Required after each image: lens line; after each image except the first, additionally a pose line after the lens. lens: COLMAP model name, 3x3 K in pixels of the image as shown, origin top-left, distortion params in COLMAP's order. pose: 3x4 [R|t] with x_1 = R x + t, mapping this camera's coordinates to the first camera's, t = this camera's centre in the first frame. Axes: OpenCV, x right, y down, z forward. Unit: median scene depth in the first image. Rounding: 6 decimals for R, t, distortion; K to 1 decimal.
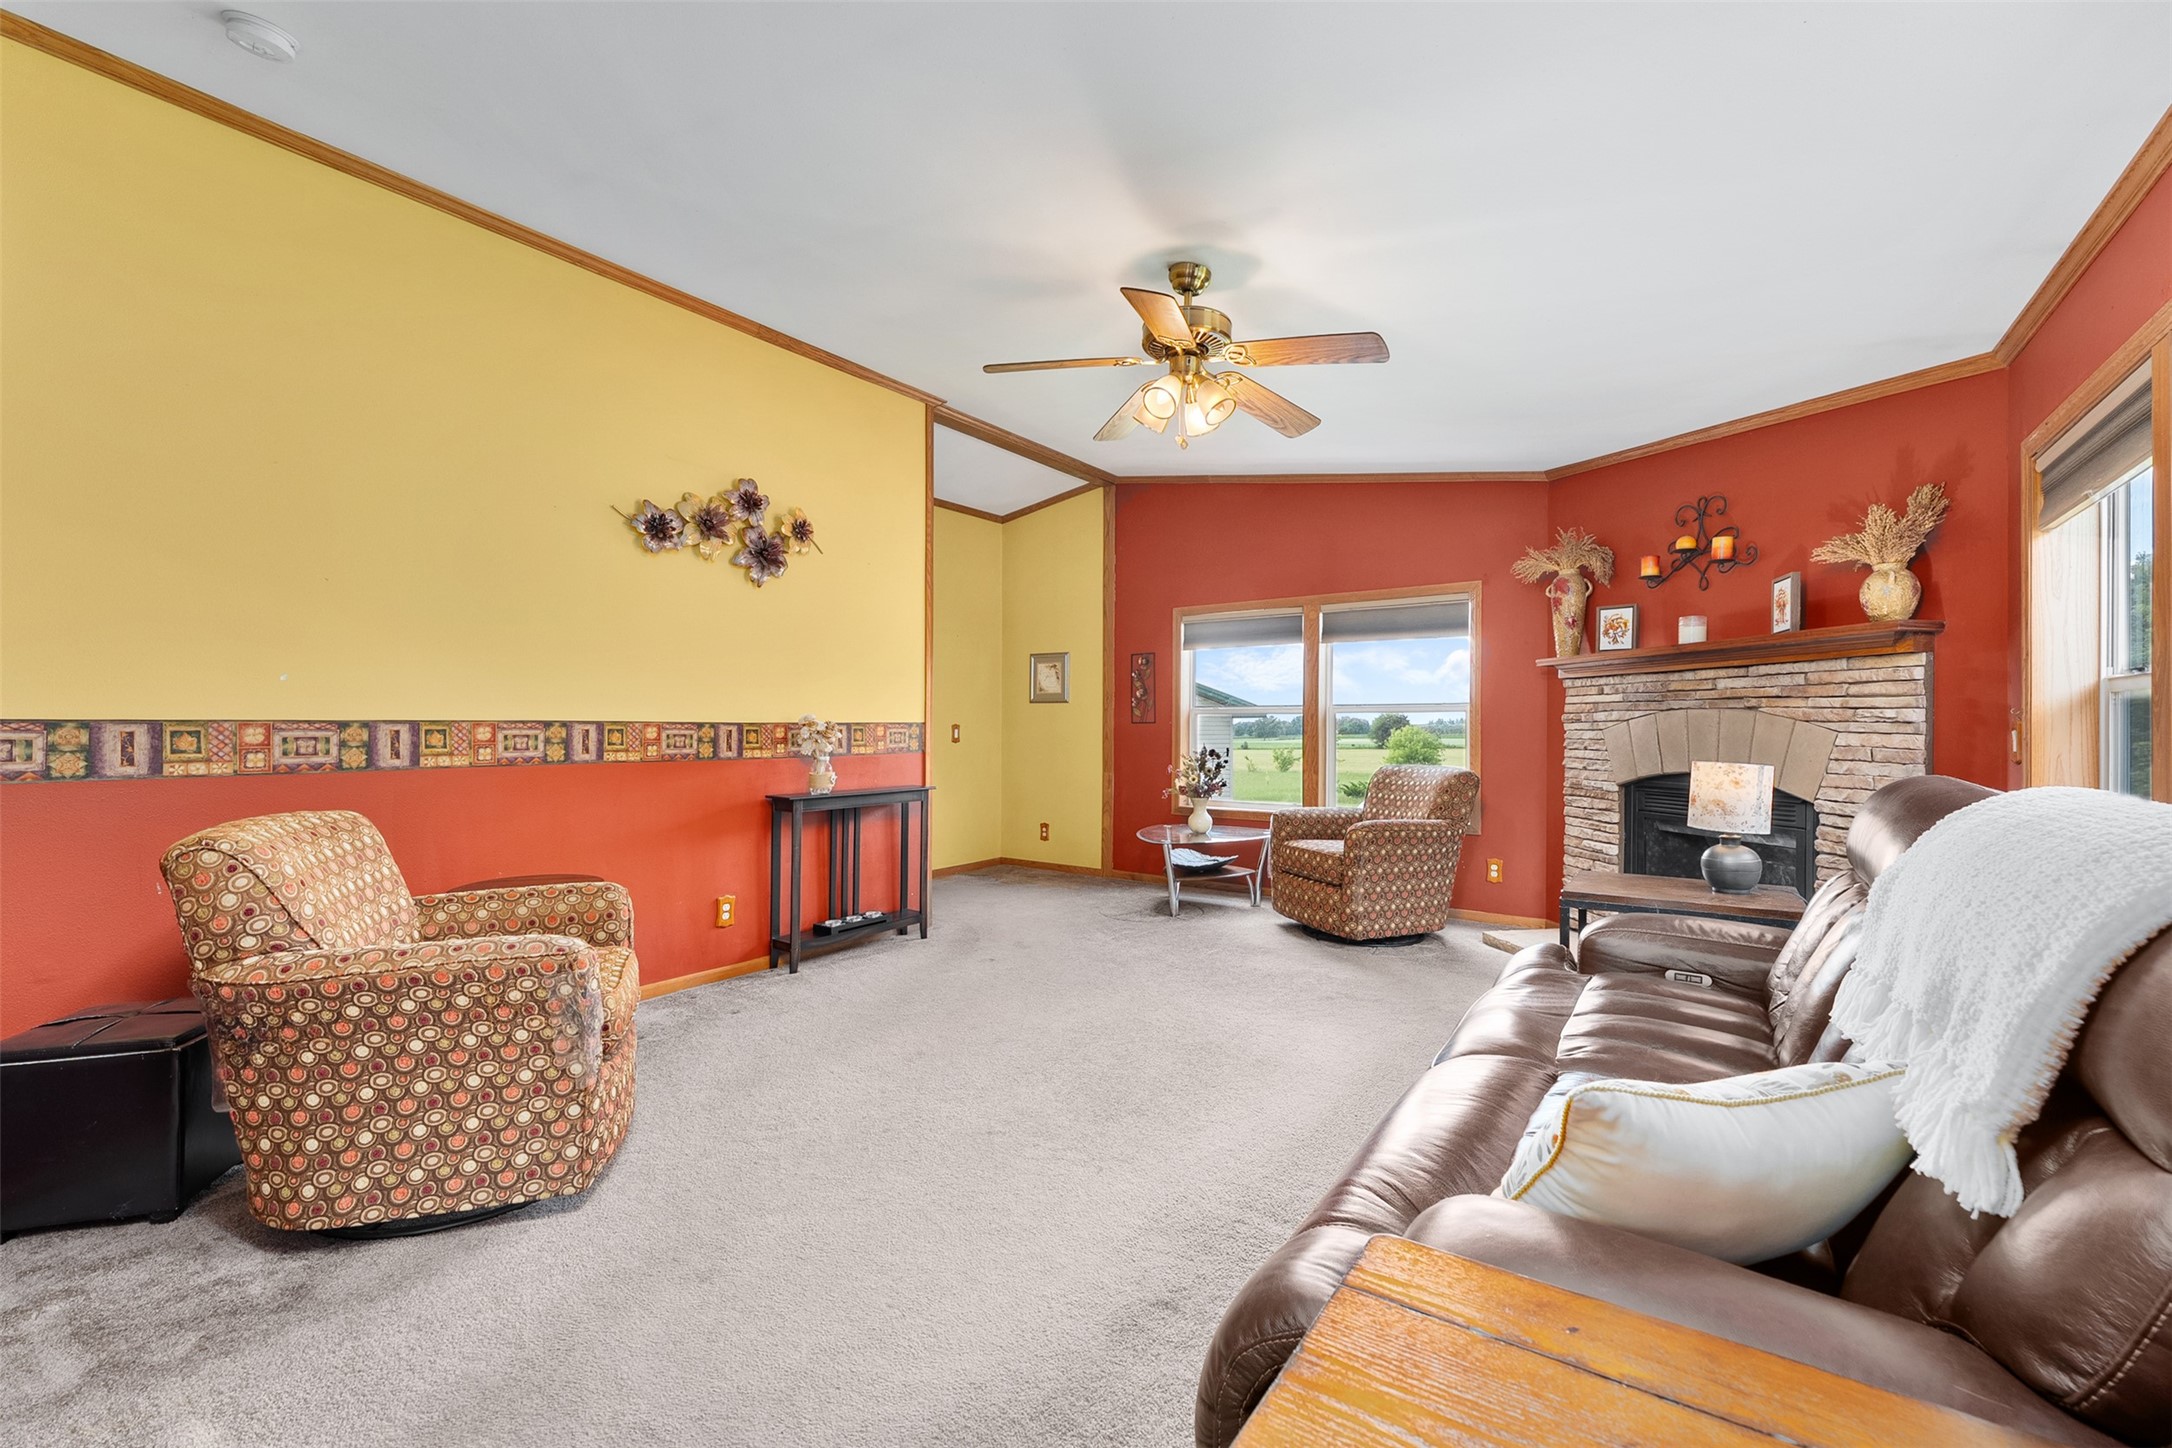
lens RADIAL K [[878.9, 0, 1081.6], [0, 878.9, 728.8], [0, 0, 1]] dist [-0.004826, 0.000410]
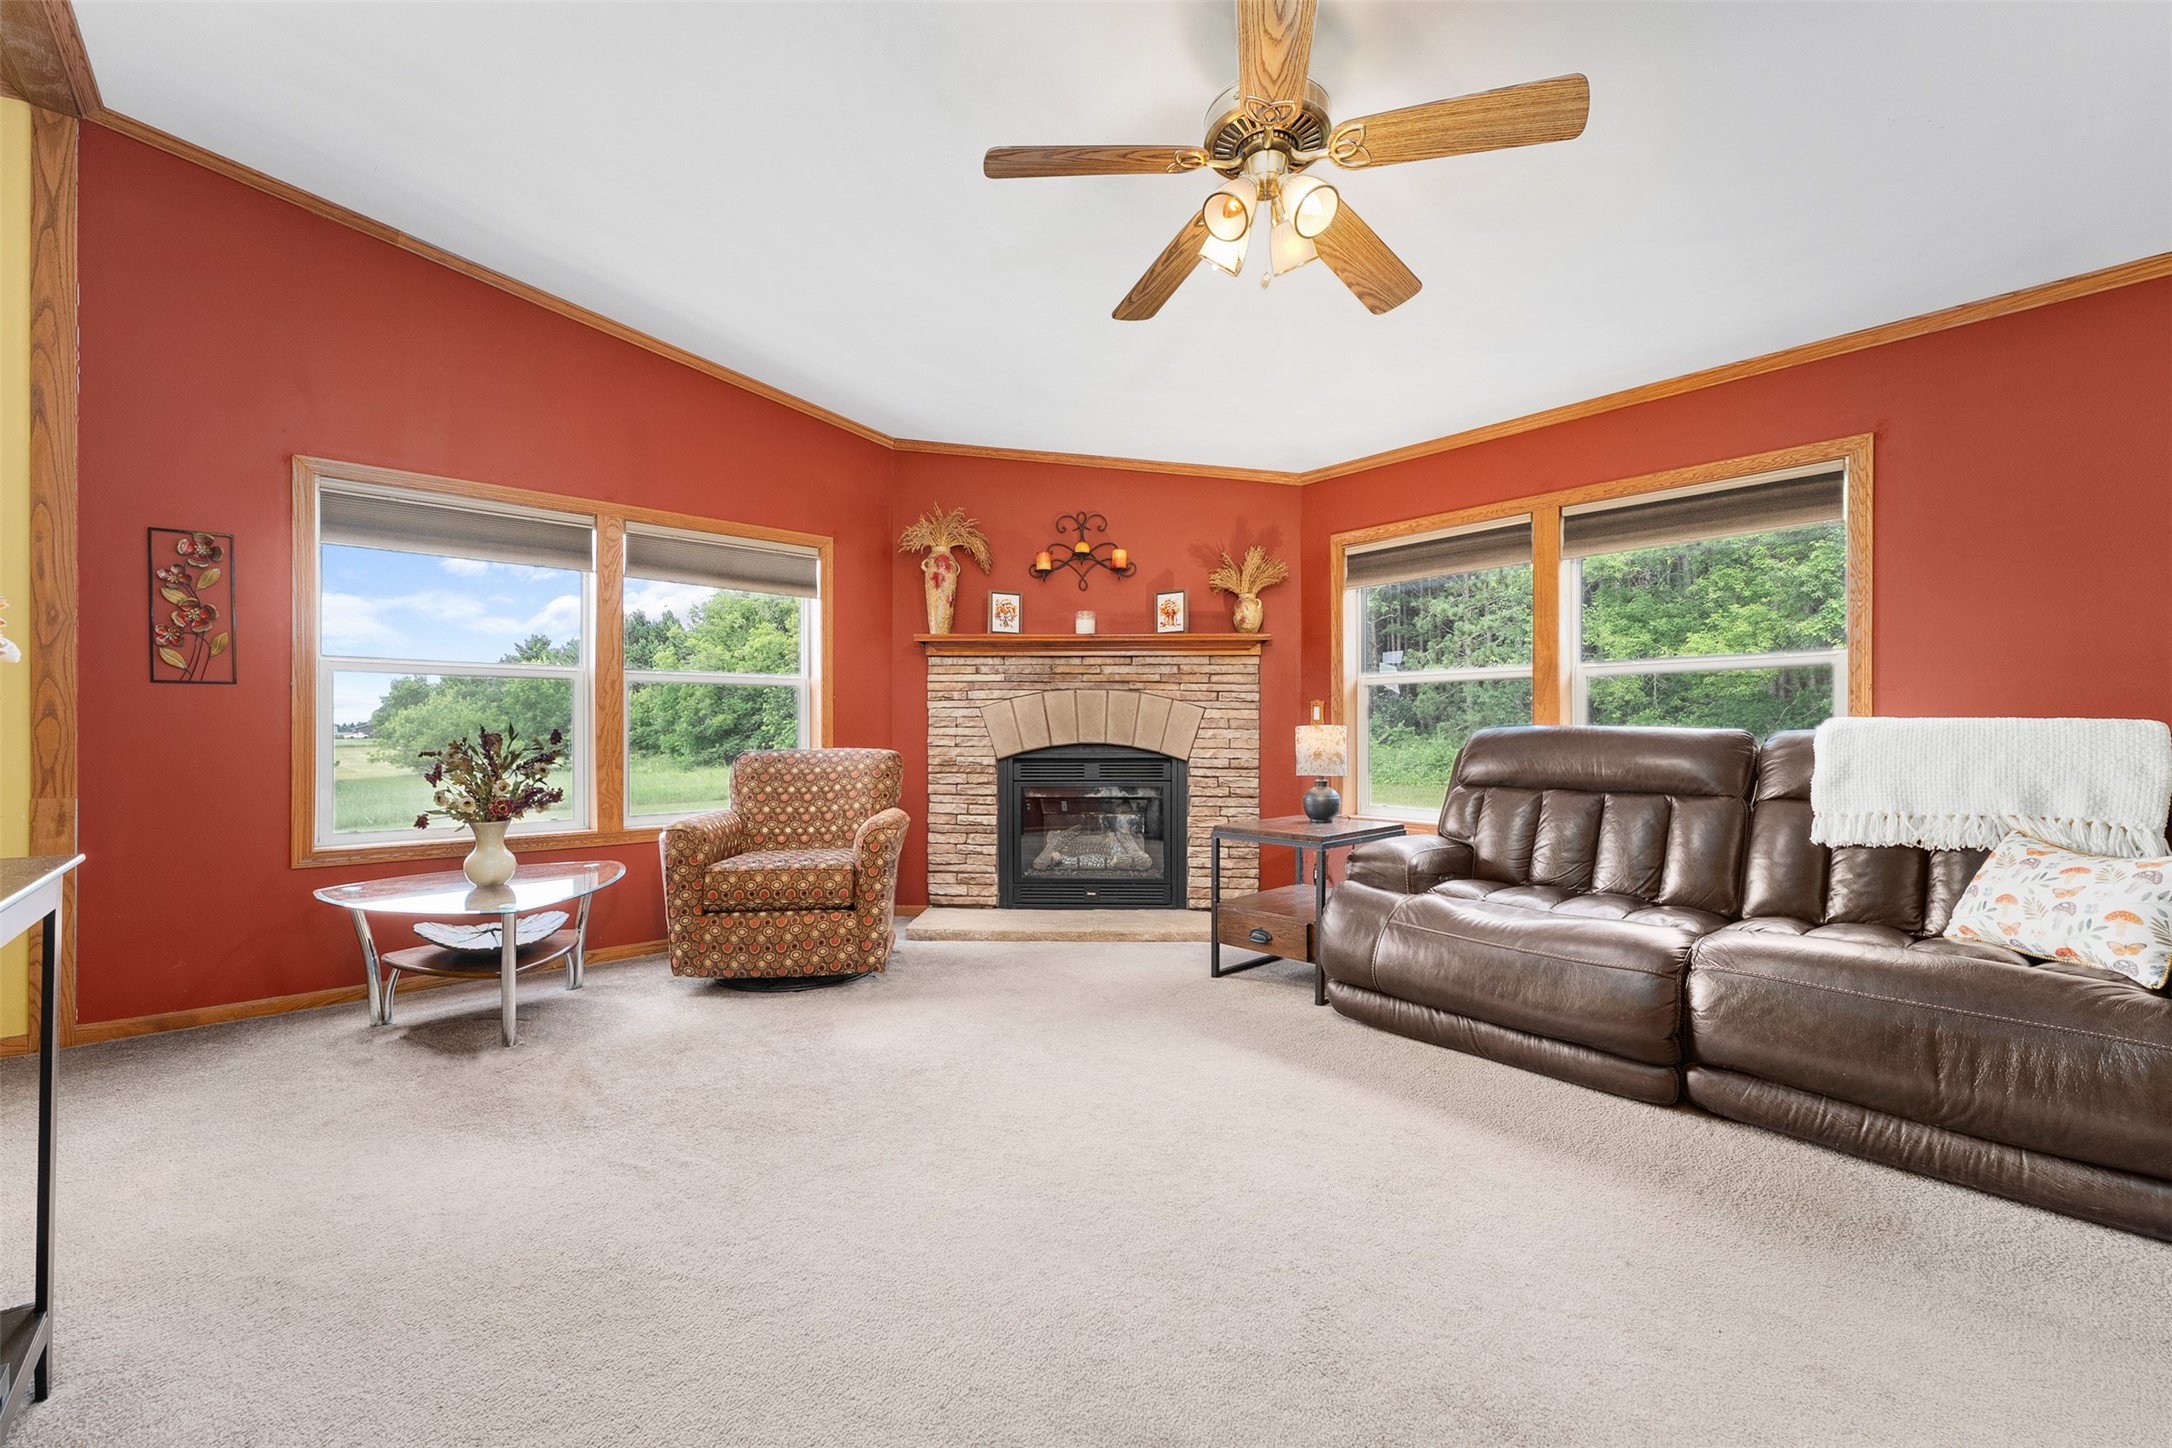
lens RADIAL K [[878.9, 0, 1090.8], [0, 878.9, 729.8], [0, 0, 1]] dist [-0.004826, 0.000410]
pose [[0.220192, -0.001054, 0.975456, -0.389290], [-0.000252, 0.999999, 0.001137, 0.025821], [-0.975456, -0.000496, 0.220192, 0.621397]]
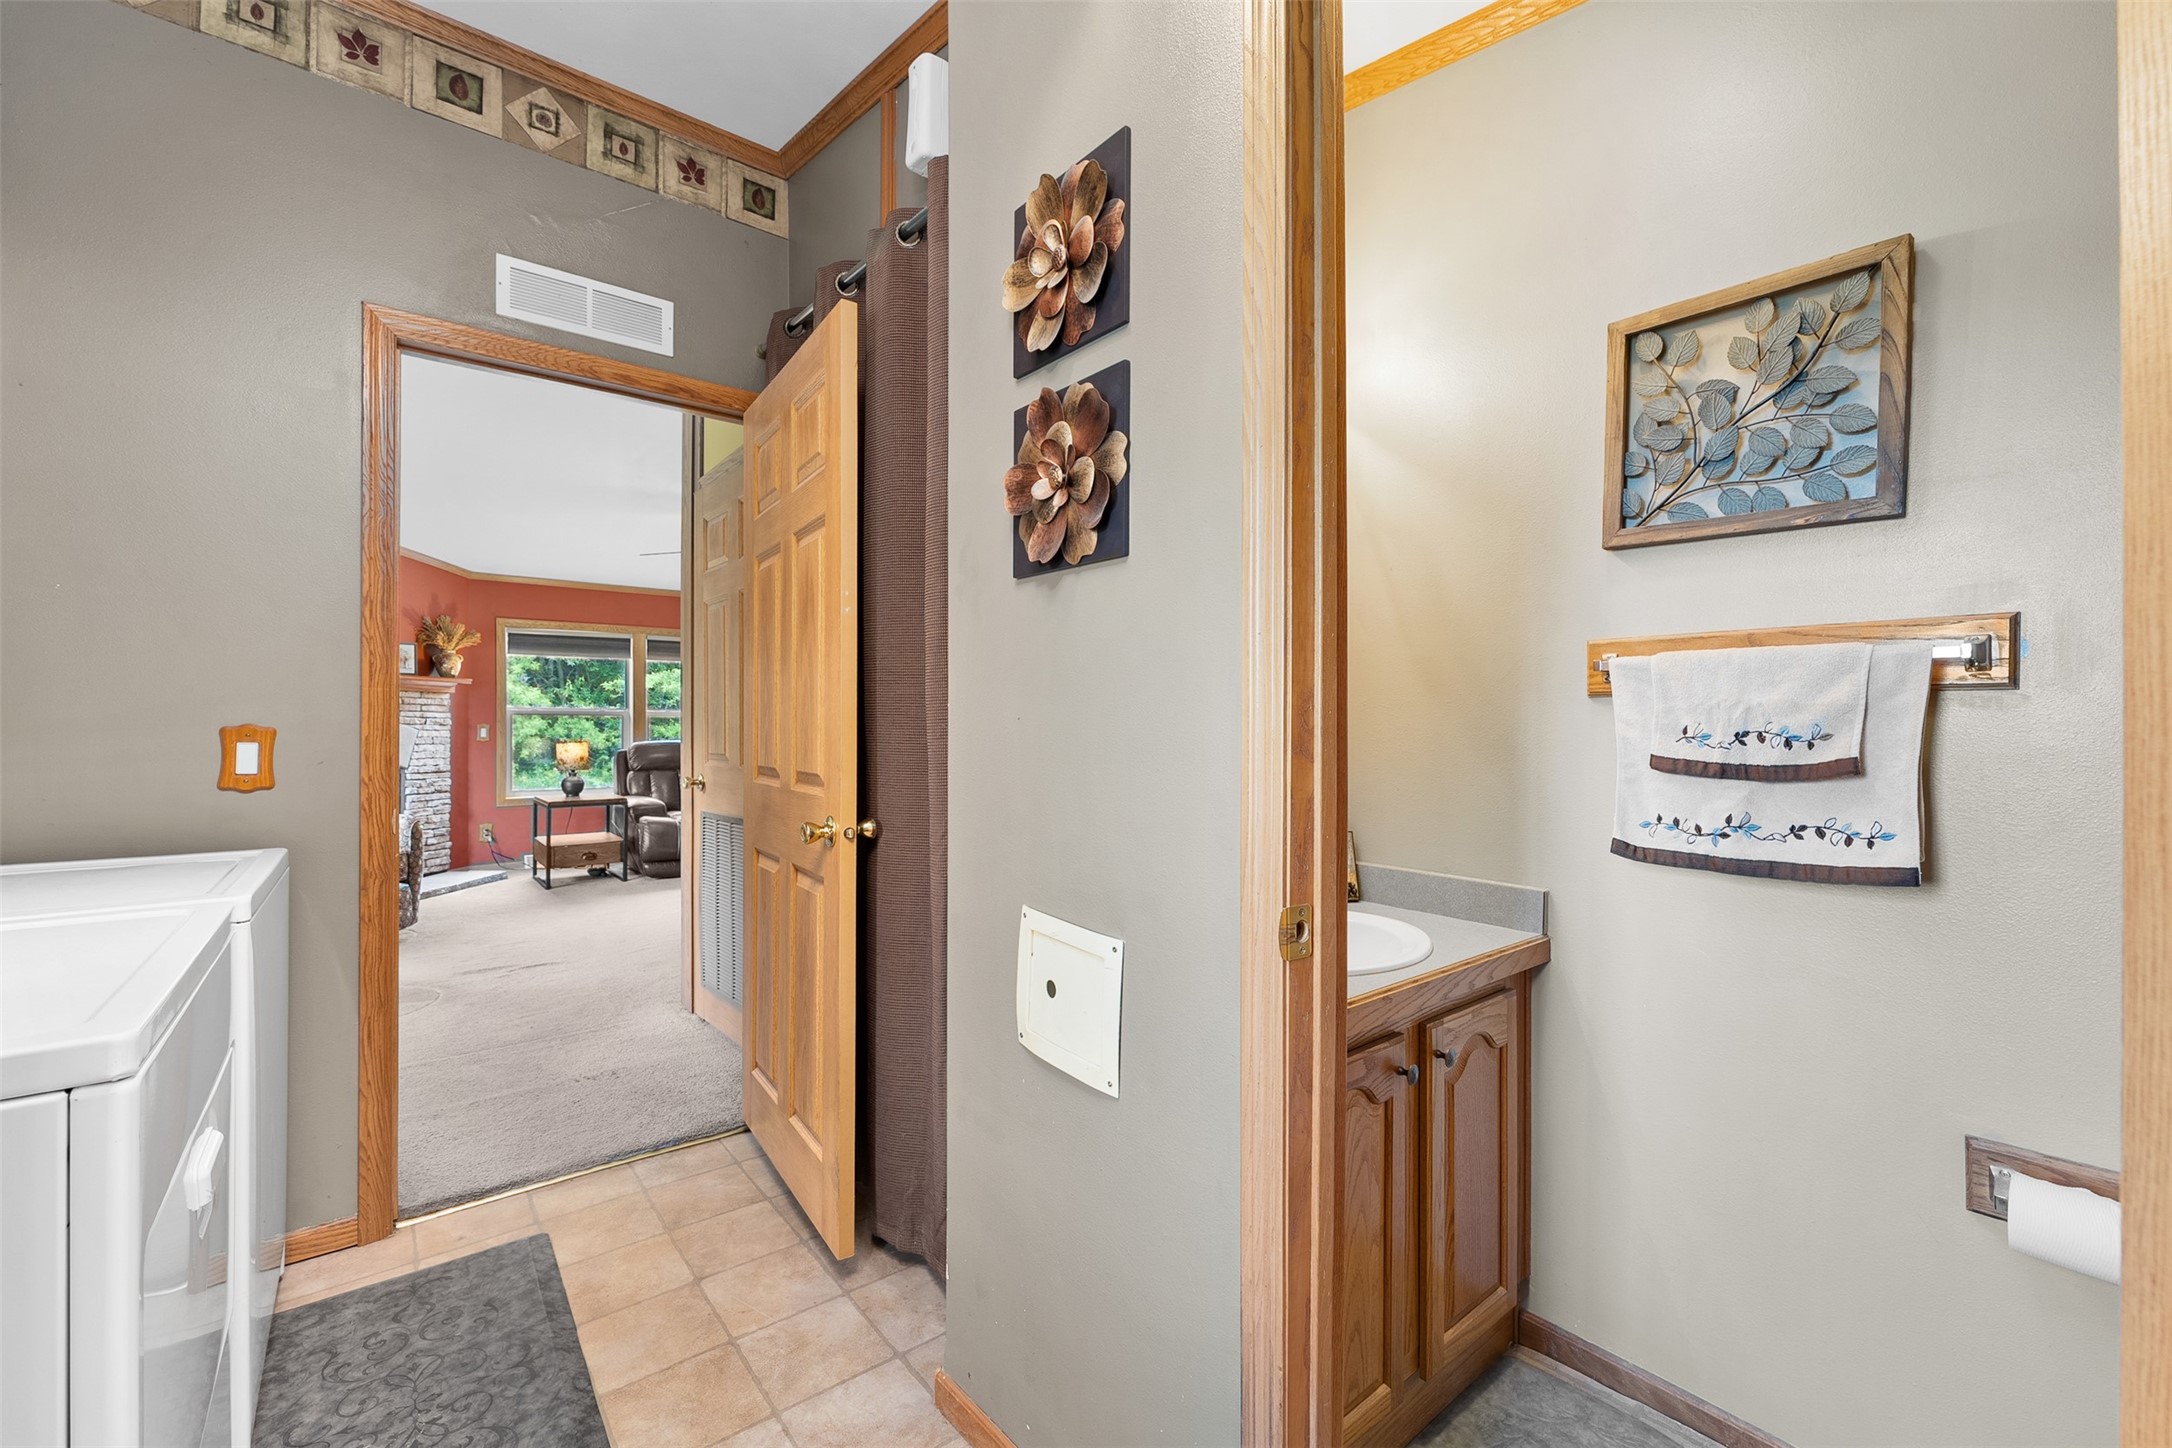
lens RADIAL K [[878.9, 0, 1085.2], [0, 878.9, 731.4], [0, 0, 1]] dist [-0.004826, 0.000410]
pose [[-0.965005, 0.007075, 0.262134, -0.752872], [0.007689, 0.999970, 0.001317, 0.011284], [-0.262117, 0.003286, -0.965031, 1.772419]]
